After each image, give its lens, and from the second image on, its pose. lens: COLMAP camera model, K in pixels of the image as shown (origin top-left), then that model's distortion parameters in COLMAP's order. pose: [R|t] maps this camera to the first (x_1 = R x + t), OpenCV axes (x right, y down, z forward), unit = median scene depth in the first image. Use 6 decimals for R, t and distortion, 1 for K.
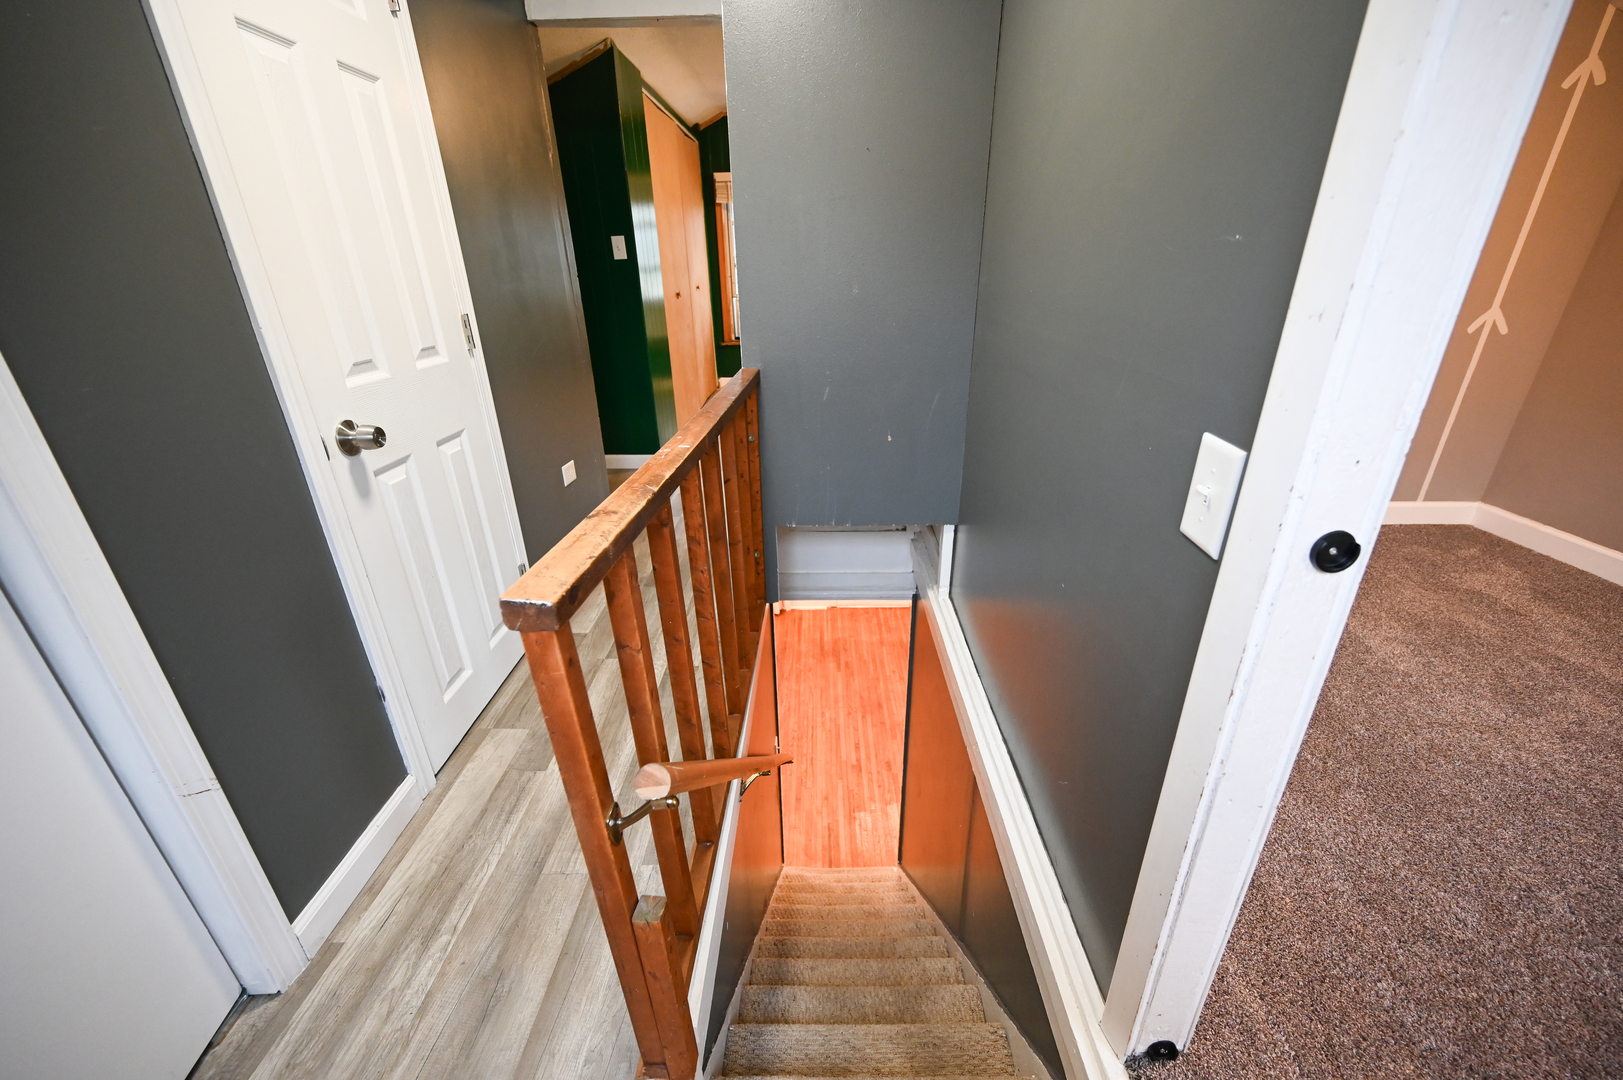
lens RADIAL K [[636.8, 0, 818.4], [0, 636.8, 537.1], [0, 0, 1]] dist [-0.002147, 0.000714]
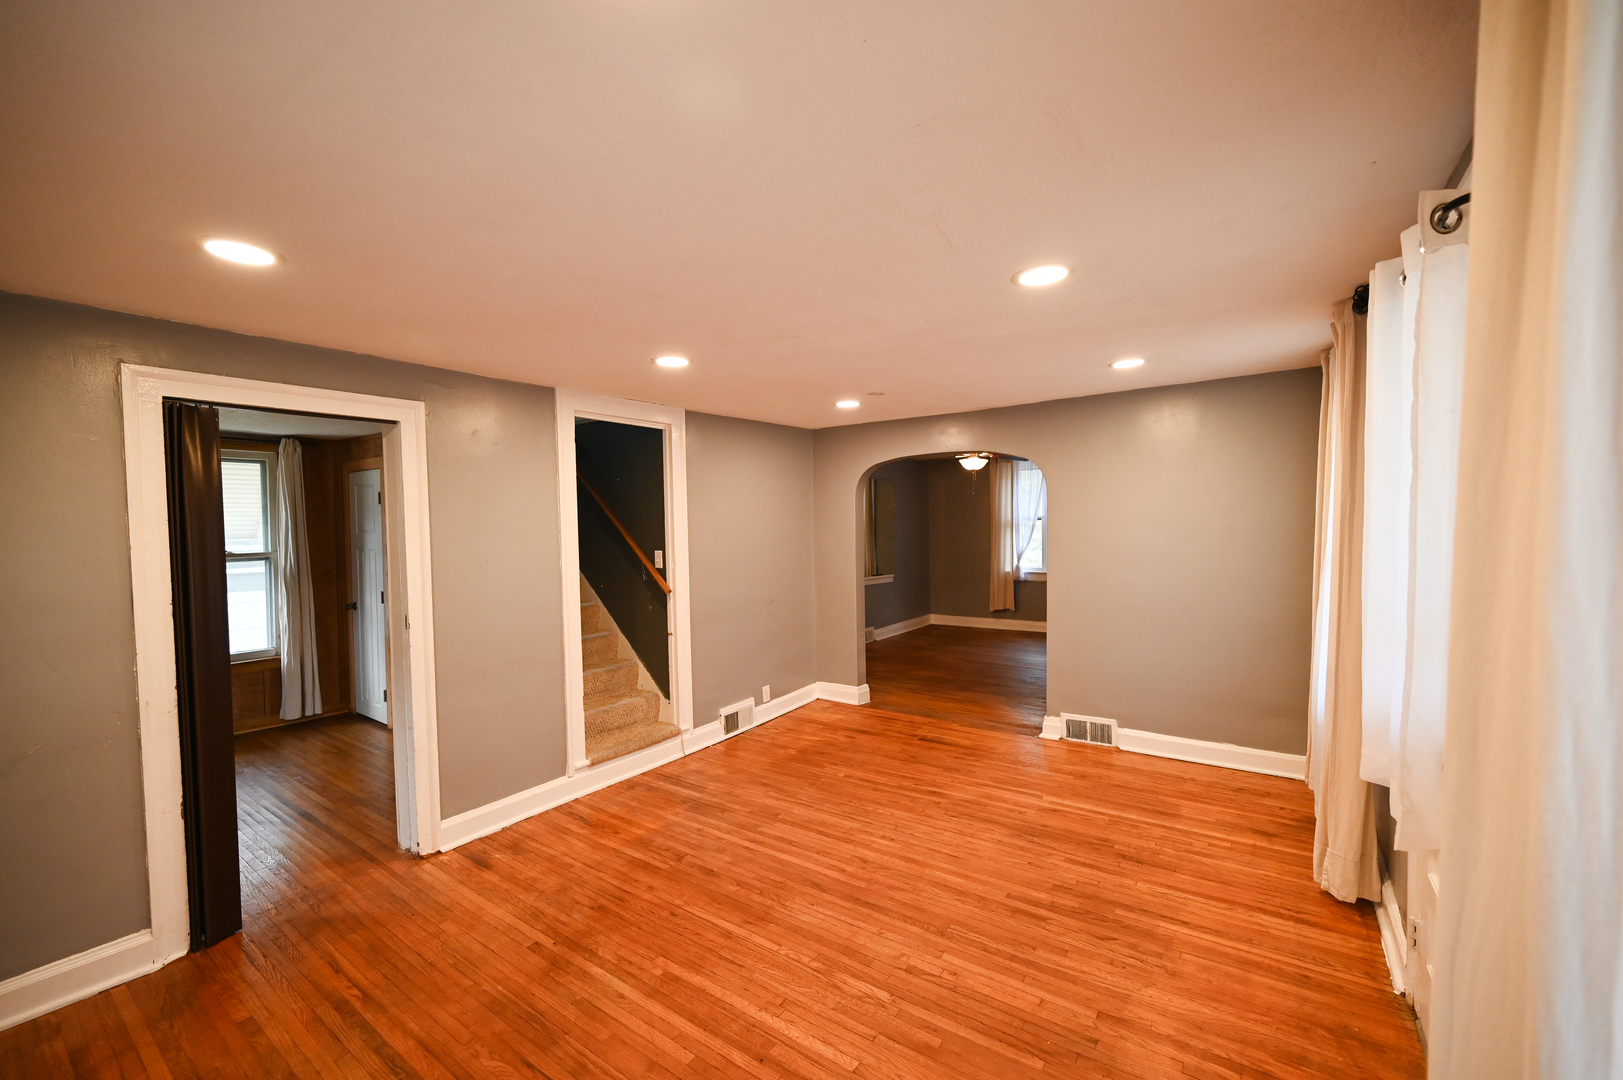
lens RADIAL K [[636.8, 0, 809.8], [0, 636.8, 539.2], [0, 0, 1]] dist [-0.002147, 0.000714]
pose [[-0.579722, 0.044527, -0.813597, 0.407584], [-0.301900, 0.915701, 0.265232, -0.066198], [0.756821, 0.399386, -0.517409, 0.971230]]
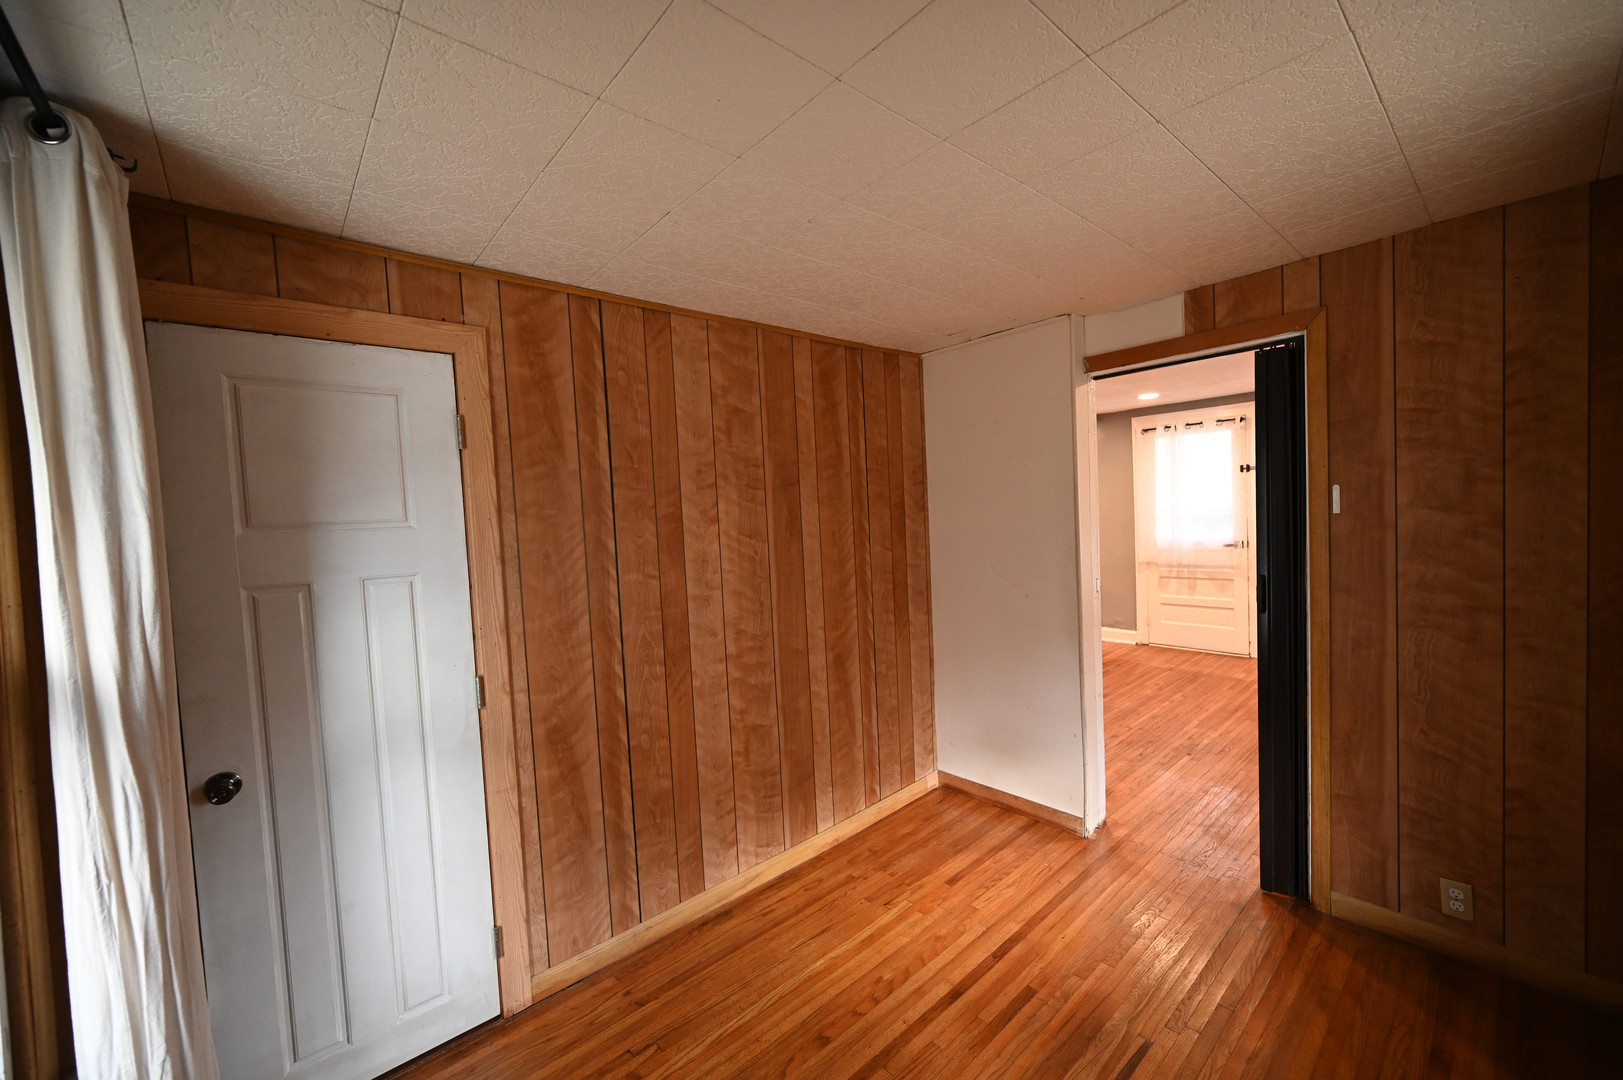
lens RADIAL K [[636.8, 0, 808.9], [0, 636.8, 549.5], [0, 0, 1]] dist [-0.002147, 0.000714]
pose [[0.656481, 0.023217, -0.753985, 0.407163], [-0.262209, 0.944222, -0.199226, 0.307419], [0.707304, 0.328490, 0.625952, 0.128166]]
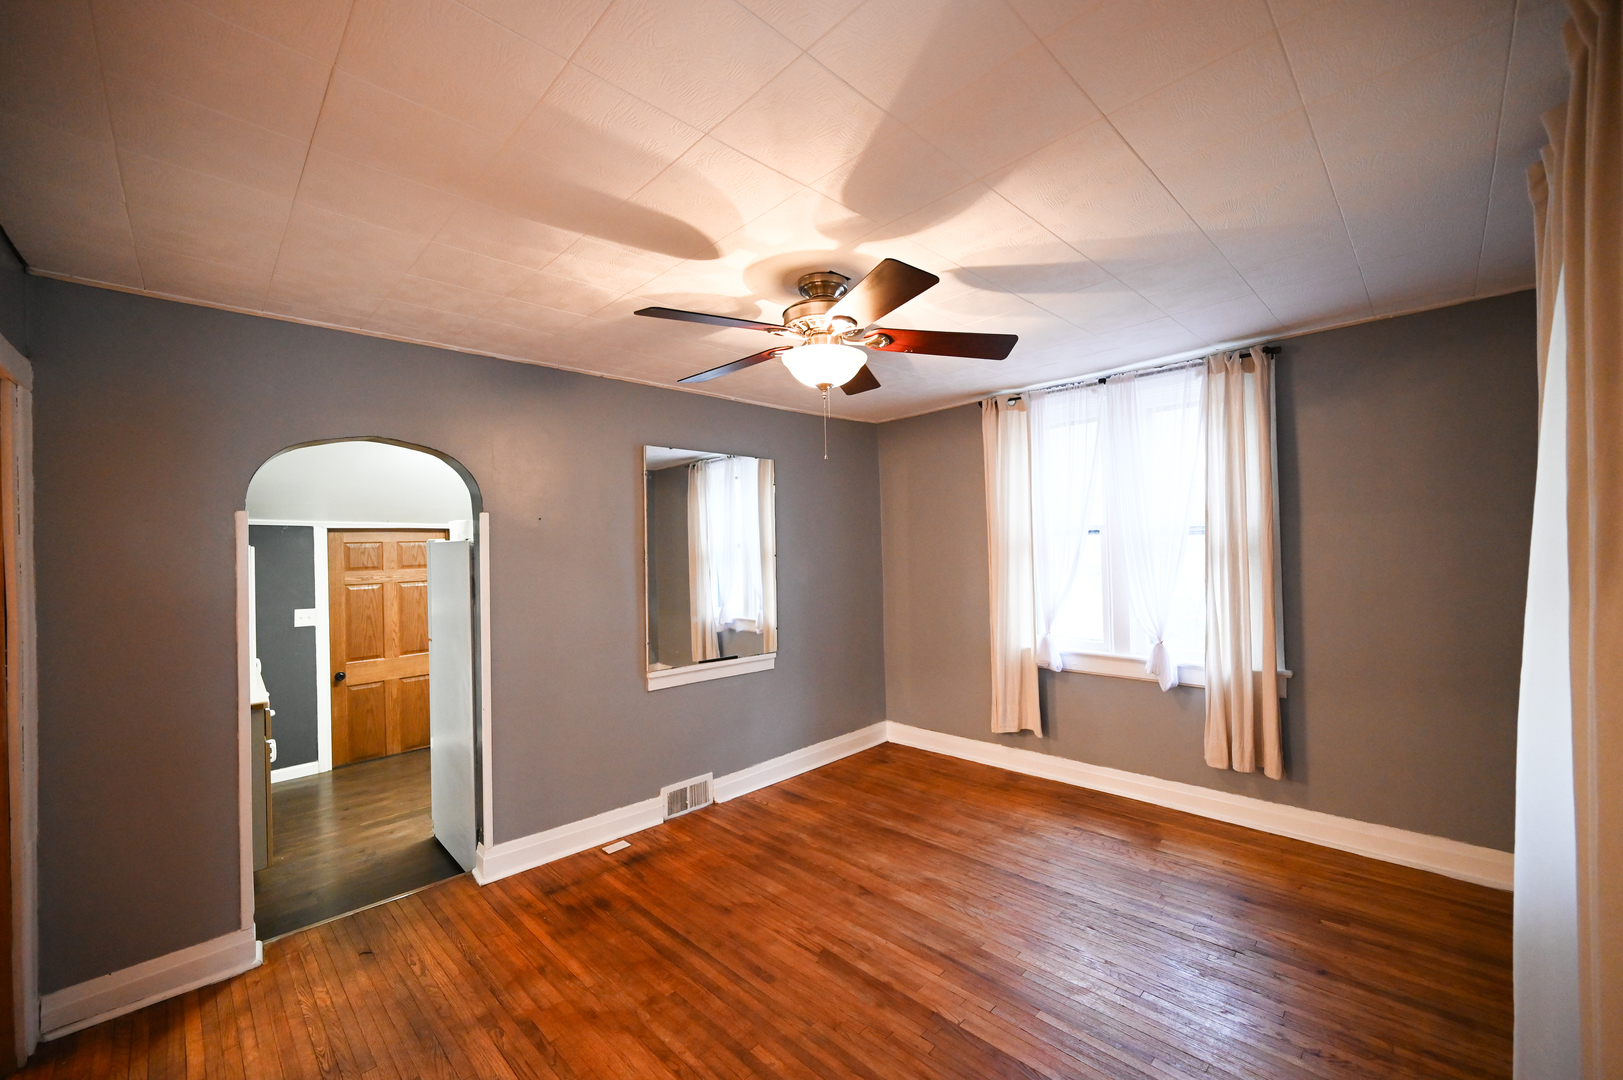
lens RADIAL K [[636.8, 0, 813.8], [0, 636.8, 541.6], [0, 0, 1]] dist [-0.002147, 0.000714]
pose [[-0.701989, 0.034404, -0.711357, -0.347539], [-0.247374, 0.924864, 0.288847, 0.004043], [0.667846, 0.378739, -0.640733, 0.837132]]
